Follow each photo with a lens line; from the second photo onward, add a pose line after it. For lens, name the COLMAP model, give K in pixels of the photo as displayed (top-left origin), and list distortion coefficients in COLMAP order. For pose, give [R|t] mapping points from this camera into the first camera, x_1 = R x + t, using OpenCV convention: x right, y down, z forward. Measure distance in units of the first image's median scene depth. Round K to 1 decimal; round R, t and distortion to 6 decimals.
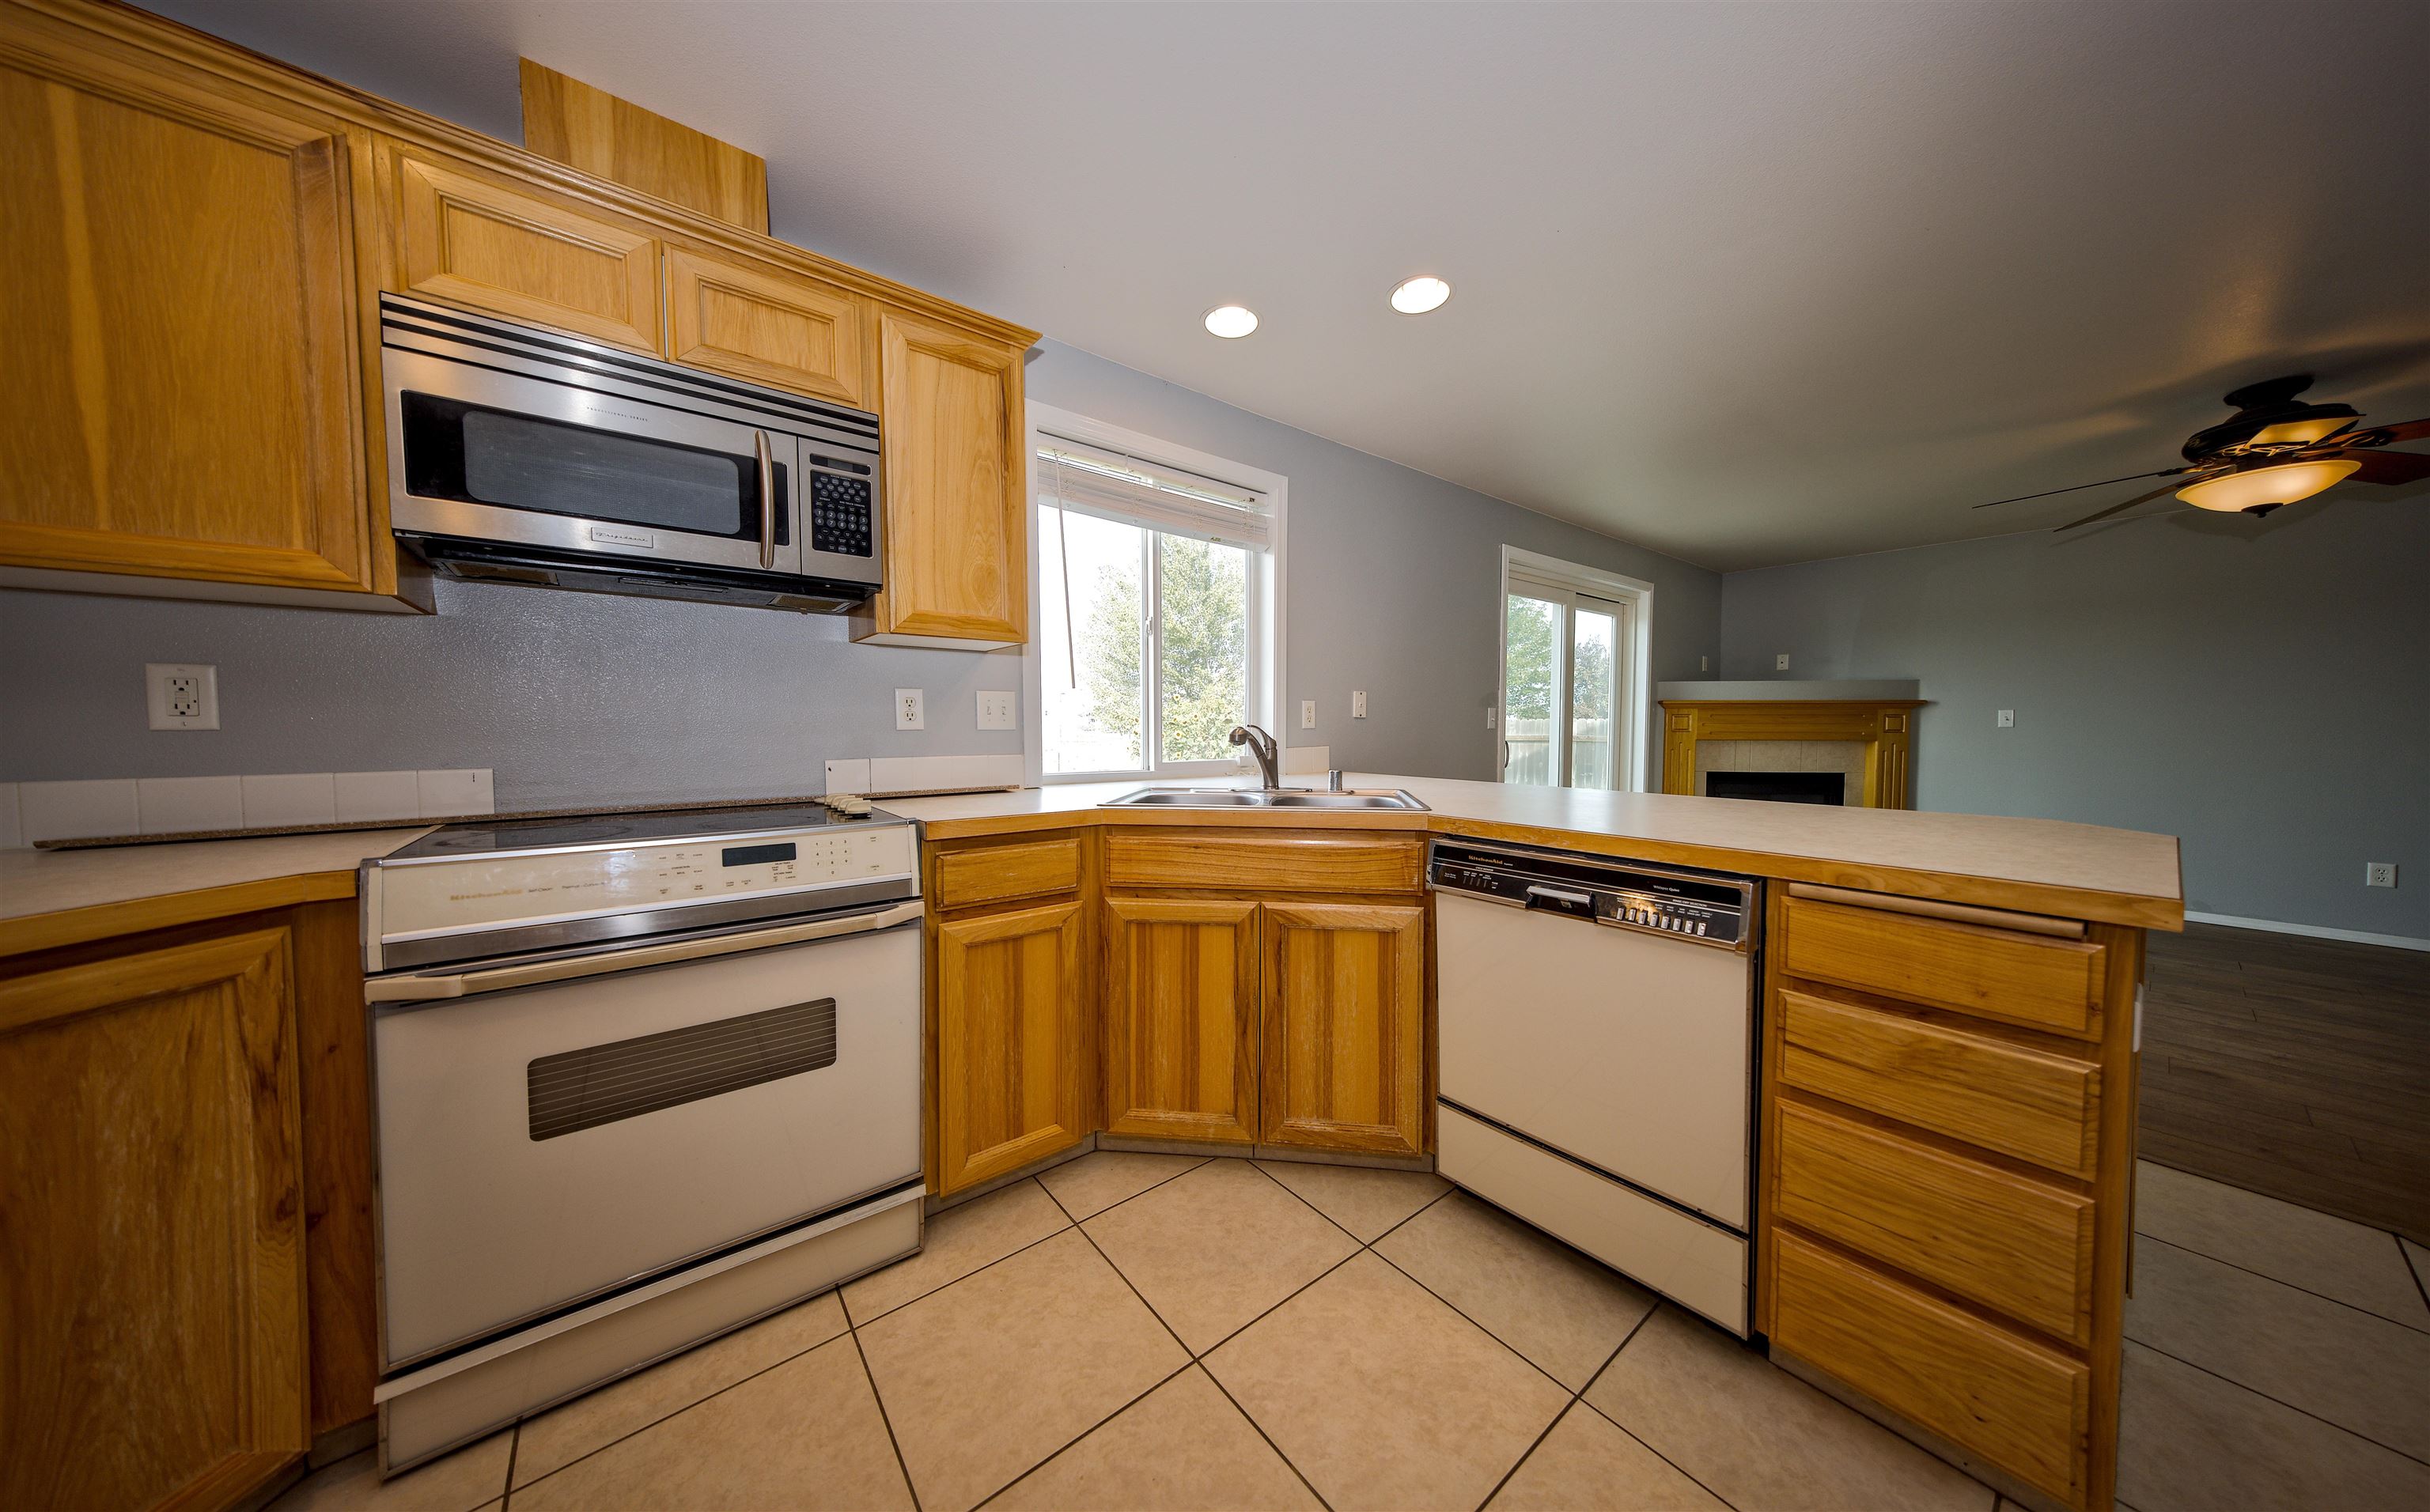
lens RADIAL K [[737.1, 0, 1215.0], [0, 737.1, 756.0], [0, 0, 1]] dist [0.016259, -0.000002]
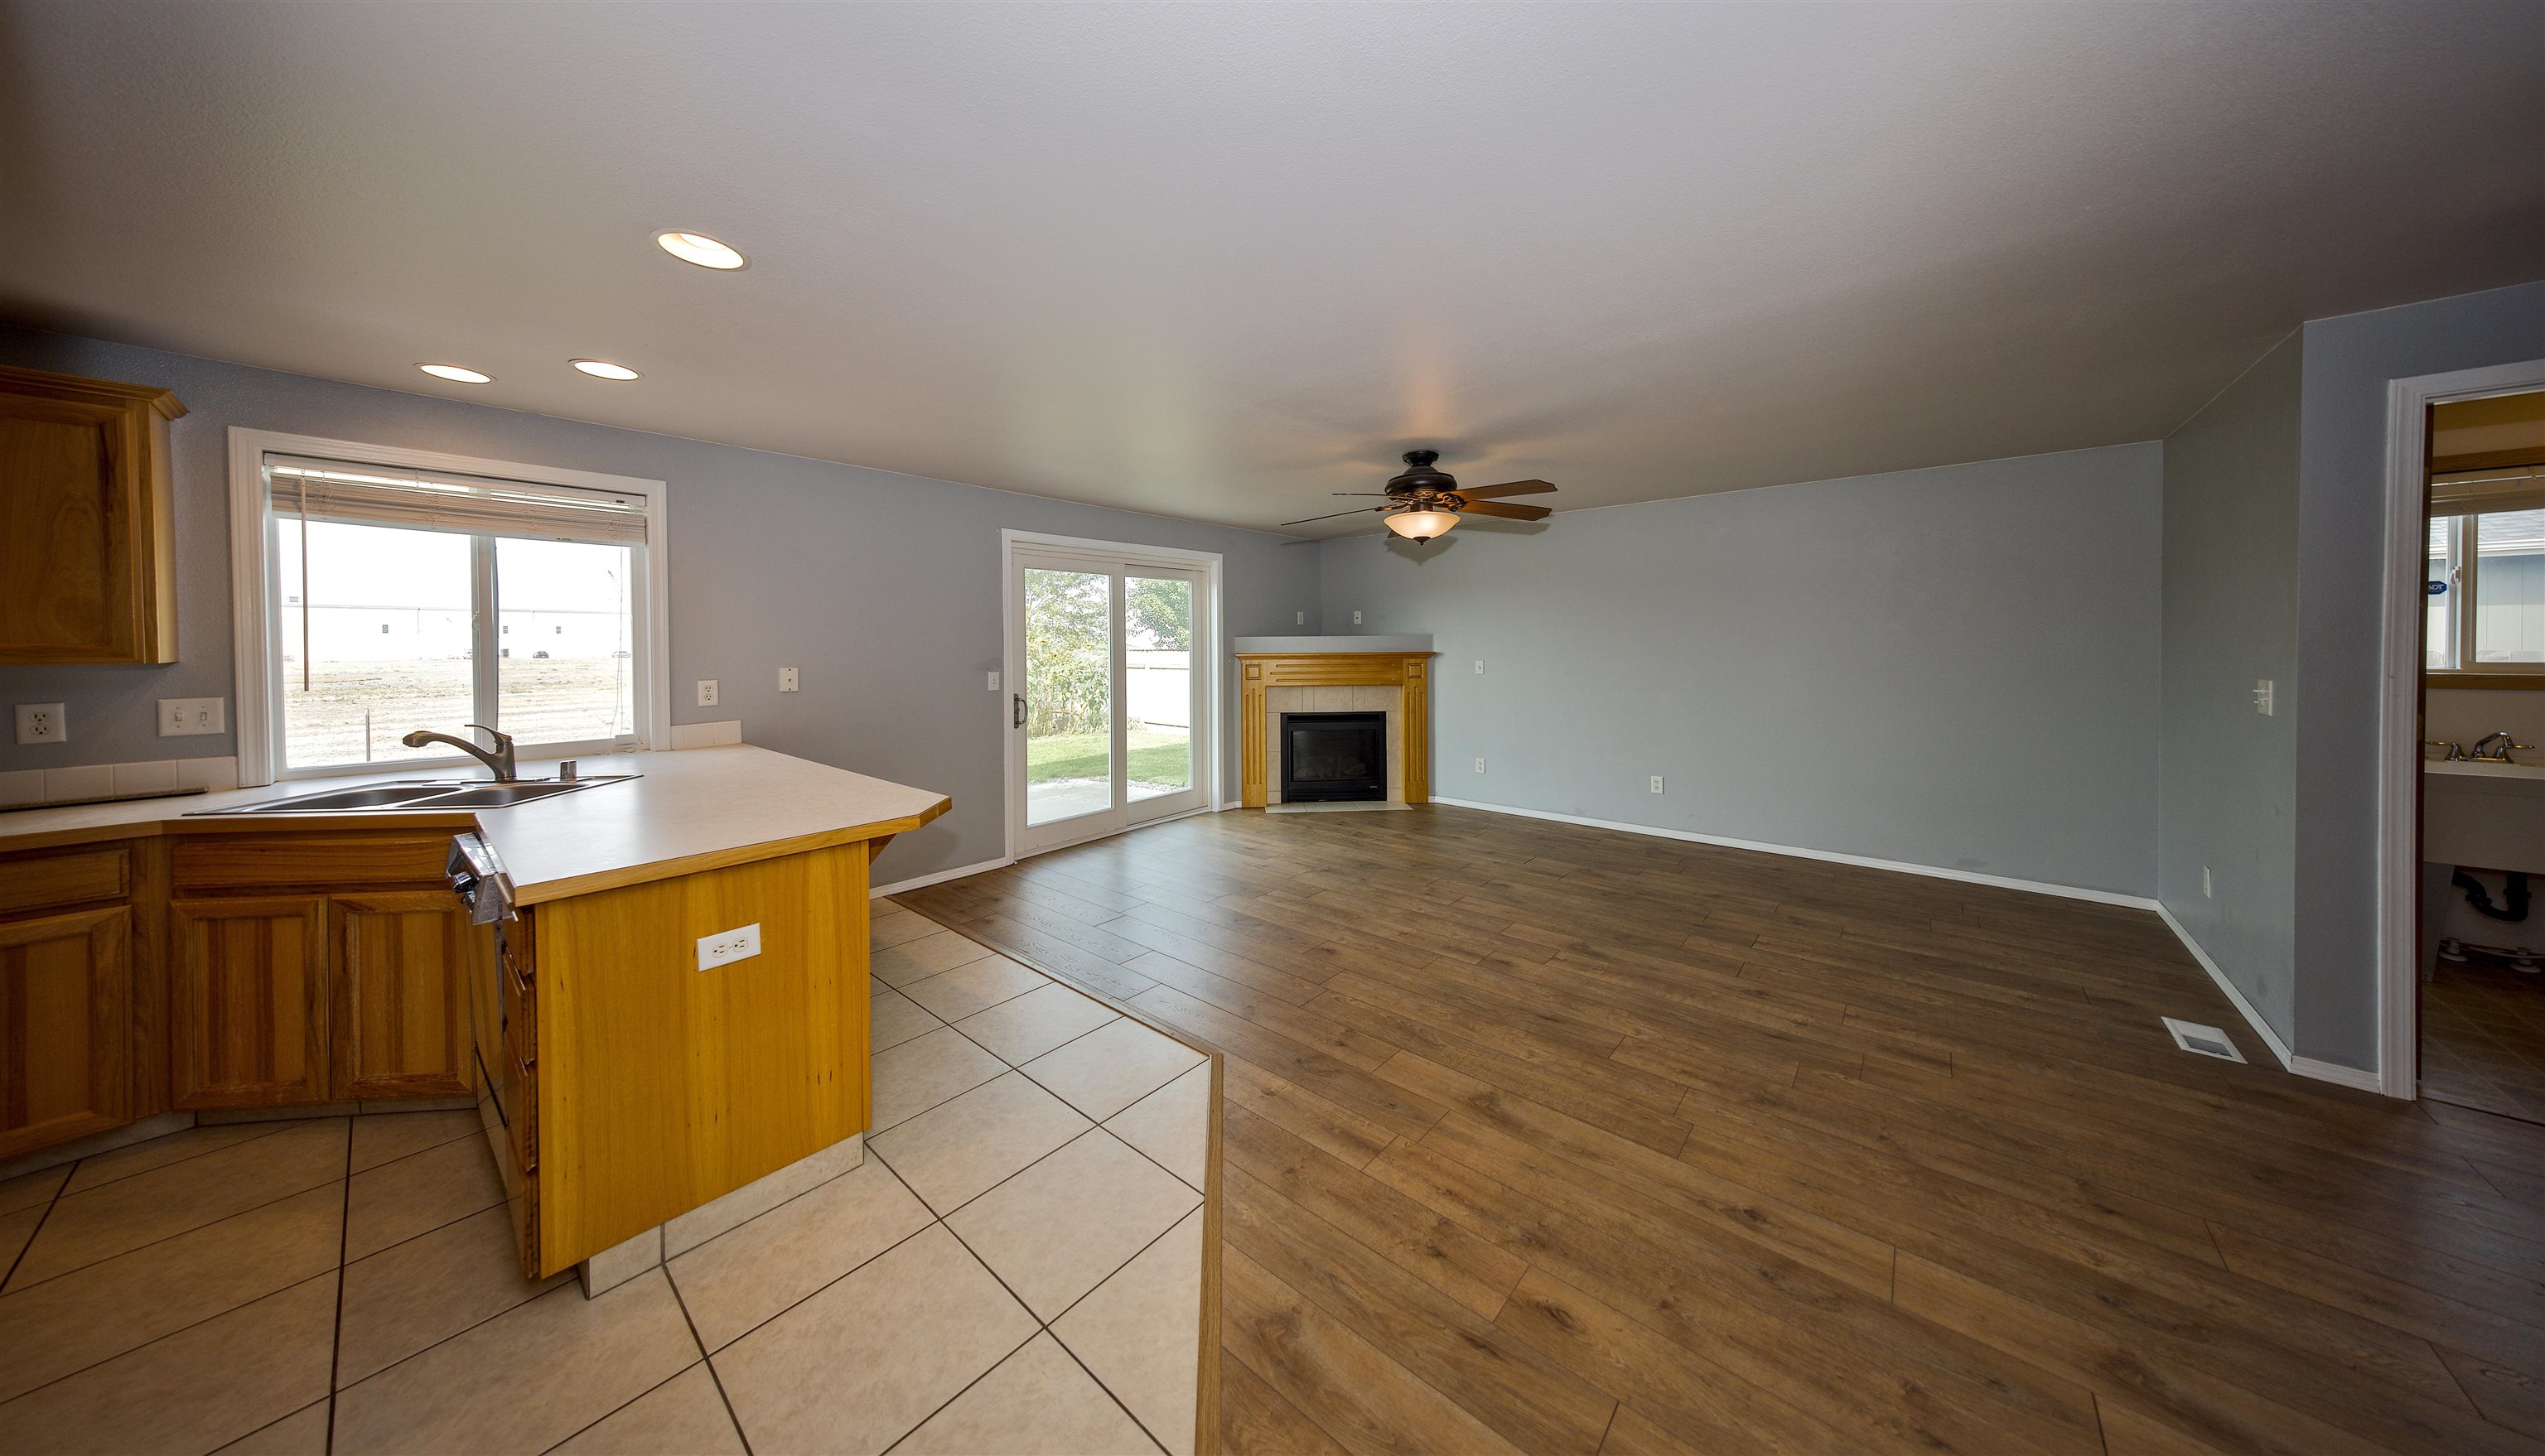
lens RADIAL K [[758.9, 0, 1286.8], [0, 758.9, 653.0], [0, 0, 1]] dist [0.006260, -0.000002]
pose [[0.979814, -0.010506, 0.199637, 1.374436], [0.015825, 0.999560, -0.025068, -0.136462], [-0.199286, 0.027721, 0.979549, -0.532059]]
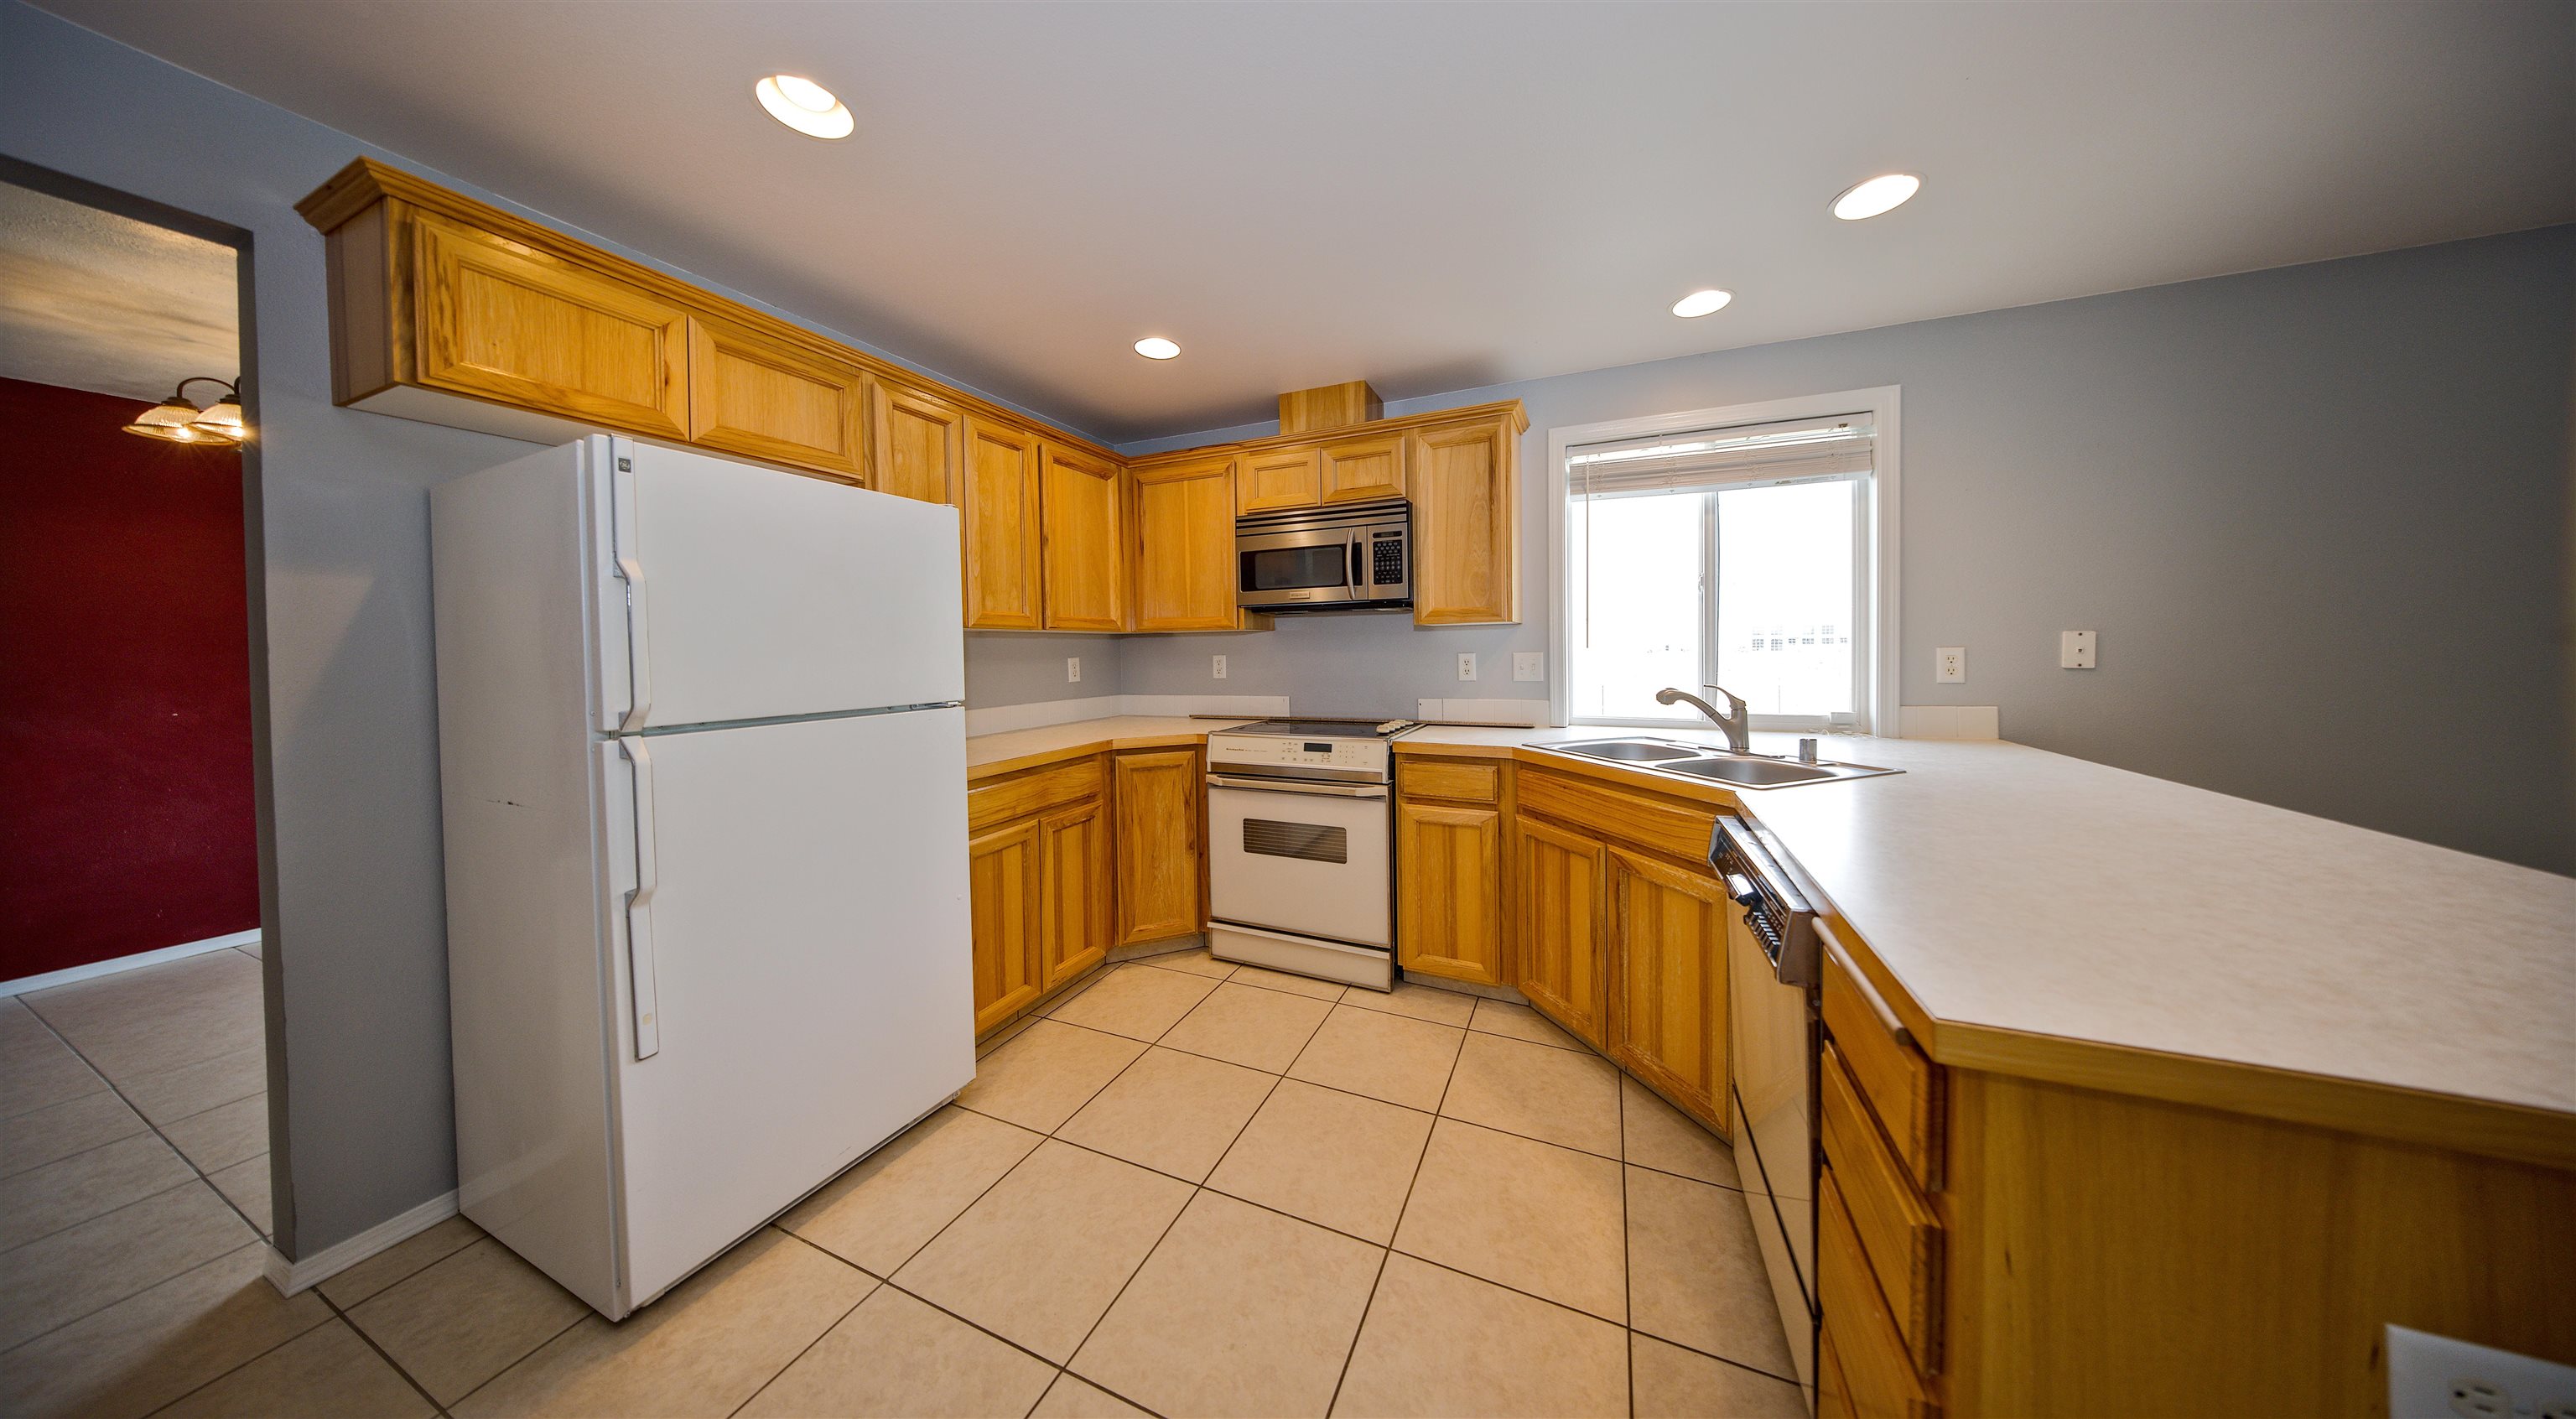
lens RADIAL K [[700.9, 0, 1303.6], [0, 700.9, 655.9], [0, 0, 1]] dist [0.020496, -0.000006]
pose [[0.469828, 0.001322, -0.882757, 0.860213], [-0.022120, 0.999703, -0.010276, -0.079864], [0.882481, 0.024354, 0.469718, 0.045456]]
